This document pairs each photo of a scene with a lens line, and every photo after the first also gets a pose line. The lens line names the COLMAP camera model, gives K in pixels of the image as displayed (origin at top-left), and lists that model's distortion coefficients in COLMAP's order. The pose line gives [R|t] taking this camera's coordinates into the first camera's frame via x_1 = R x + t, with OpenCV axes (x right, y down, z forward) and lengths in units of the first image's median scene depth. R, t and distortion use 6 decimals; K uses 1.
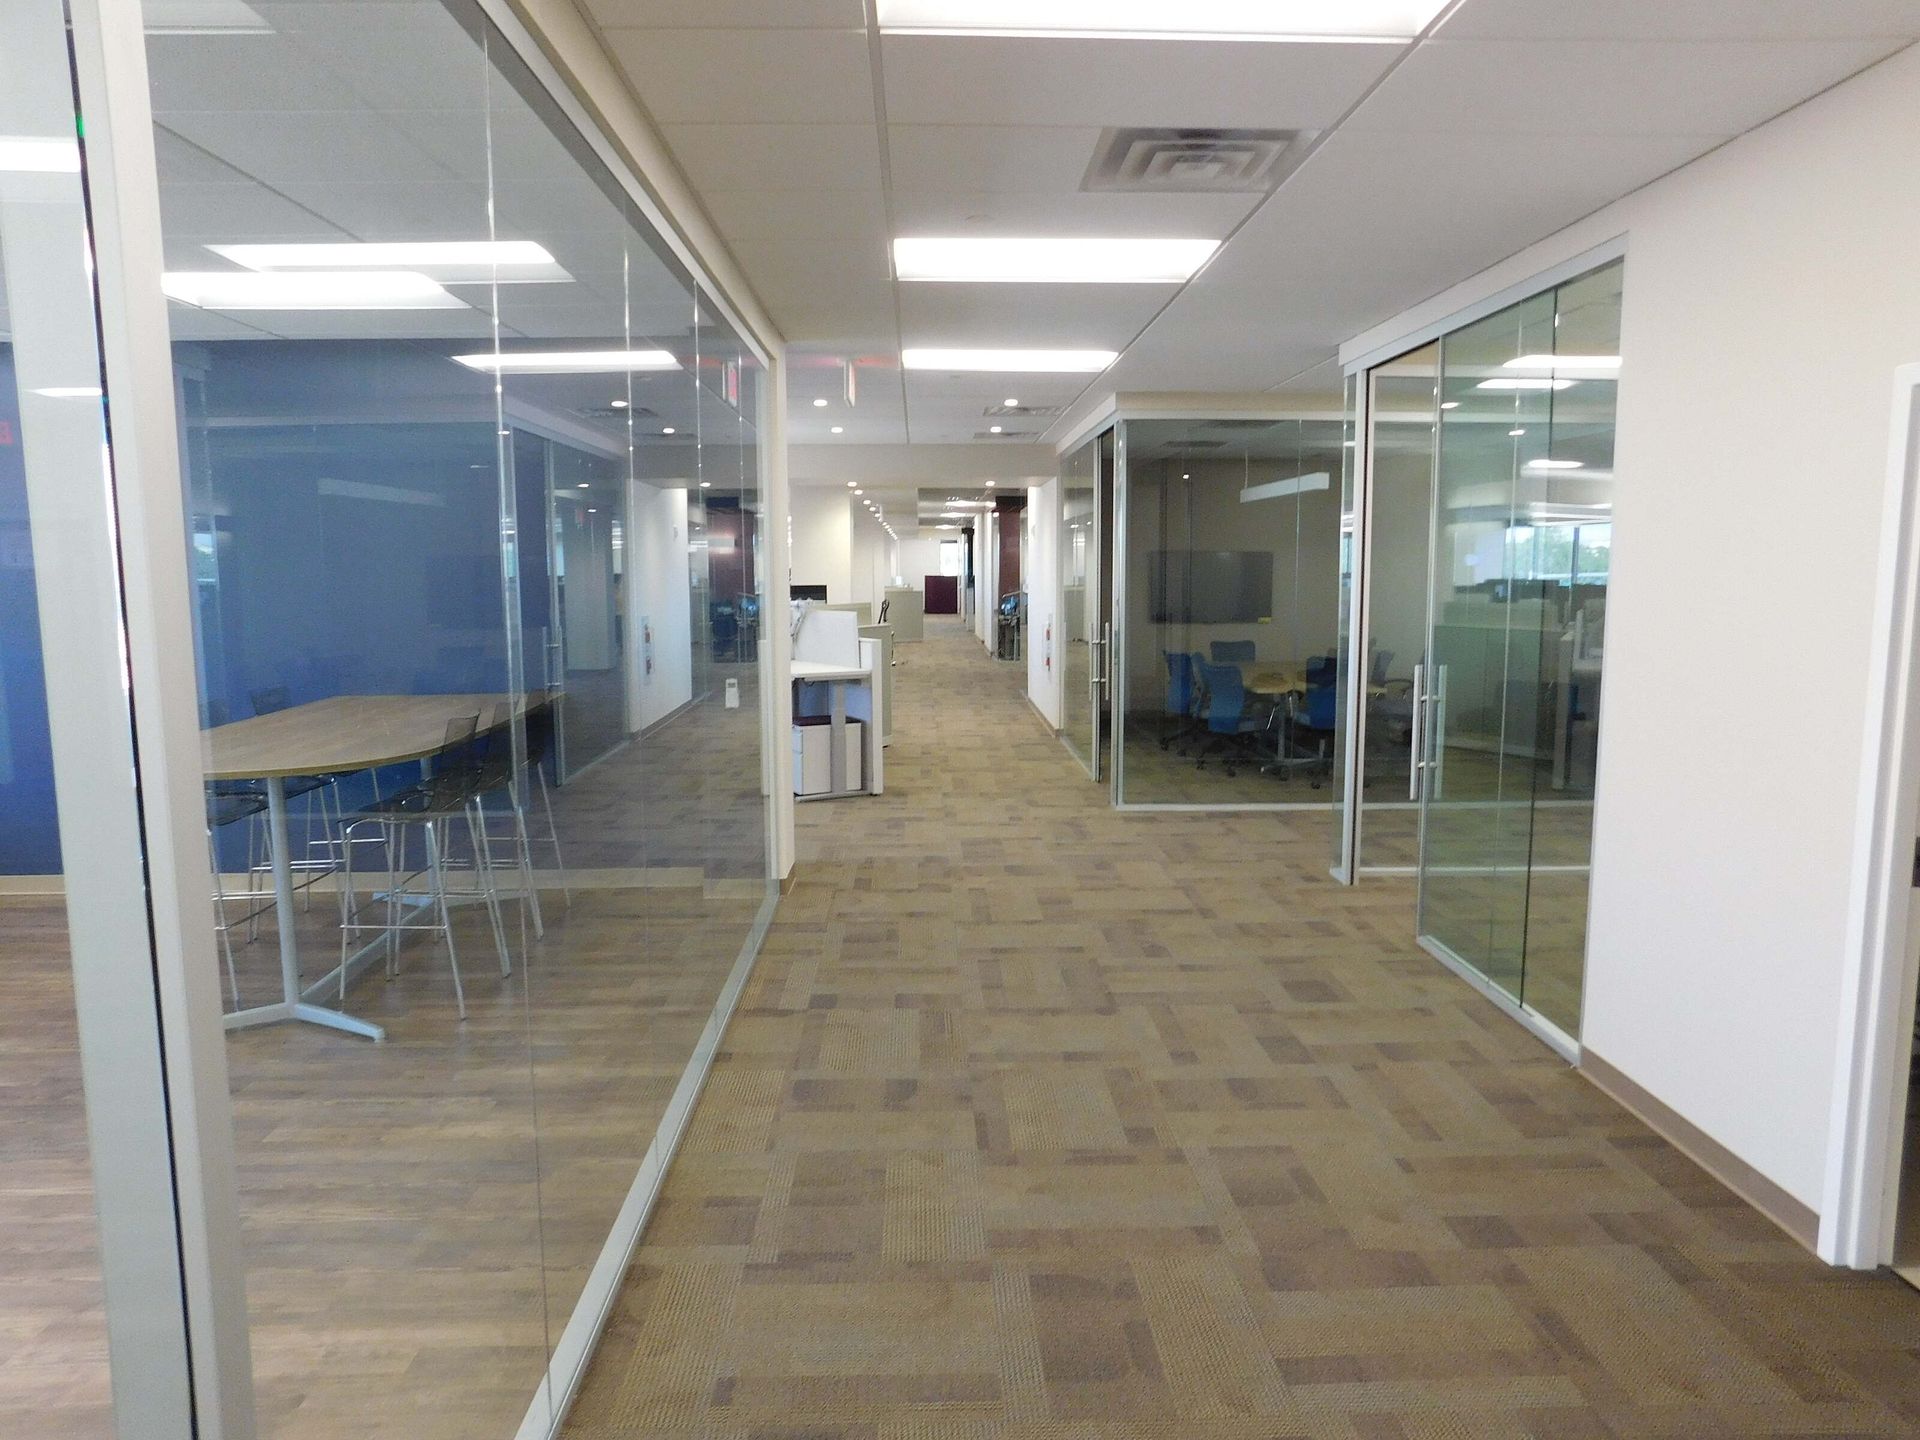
lens RADIAL K [[1287.6, 0, 960.0], [0, 1287.6, 720.0], [0, 0, 1]] dist [-0.056726, 0.003963]
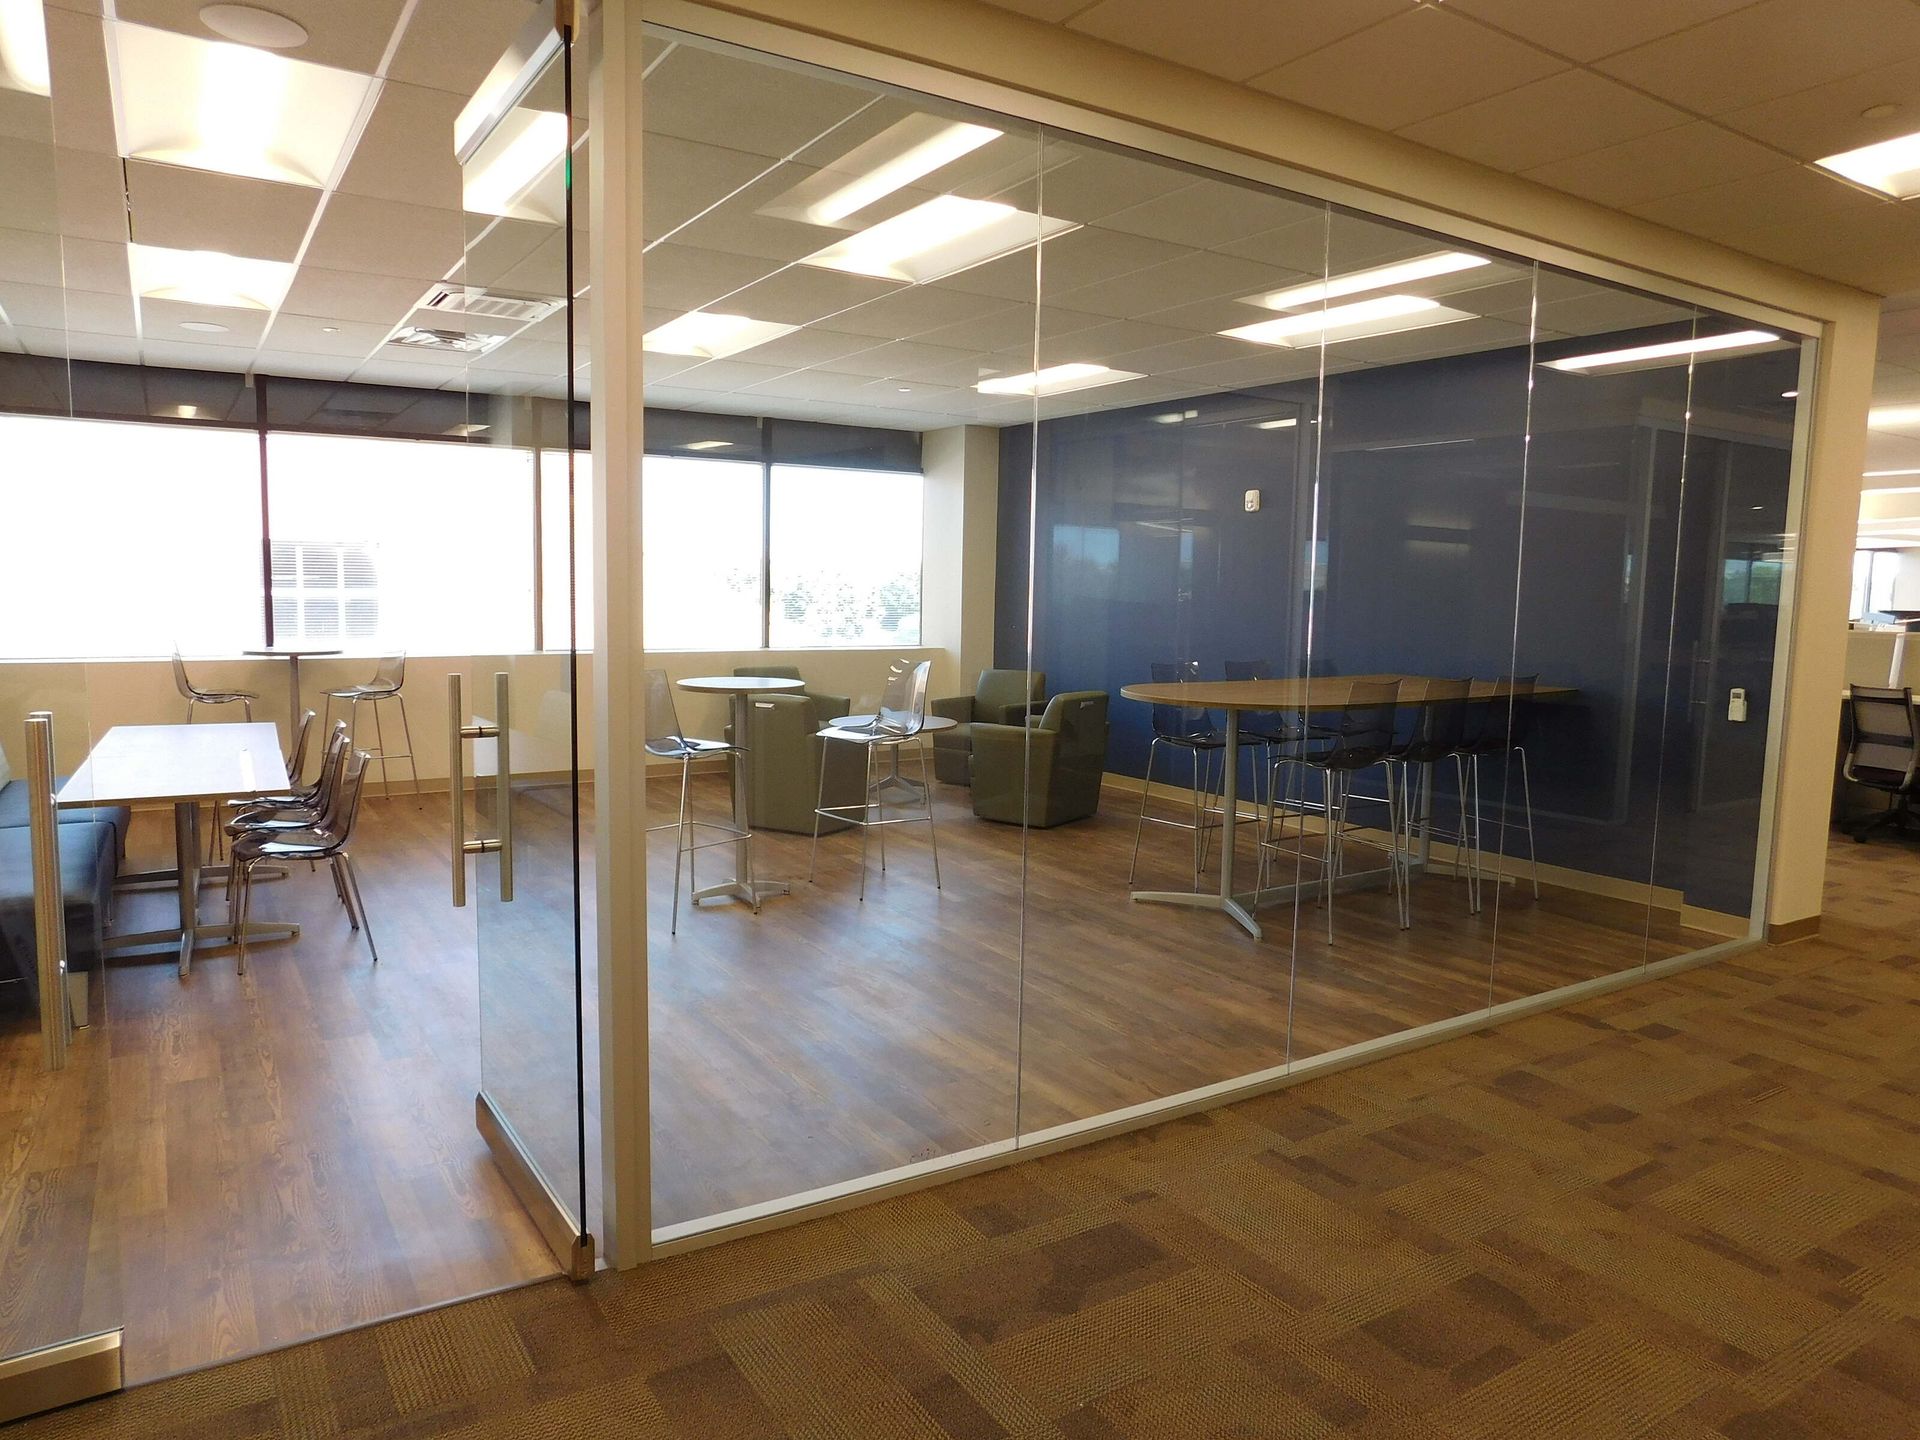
lens RADIAL K [[1285.0, 0, 960.0], [0, 1285.0, 720.0], [0, 0, 1]] dist [-0.006718, 0.000808]
pose [[0.516867, 0.108082, -0.849215, 0.415197], [-0.129675, 0.990436, 0.047130, 0.024668], [0.846187, 0.085762, 0.525939, 0.096498]]
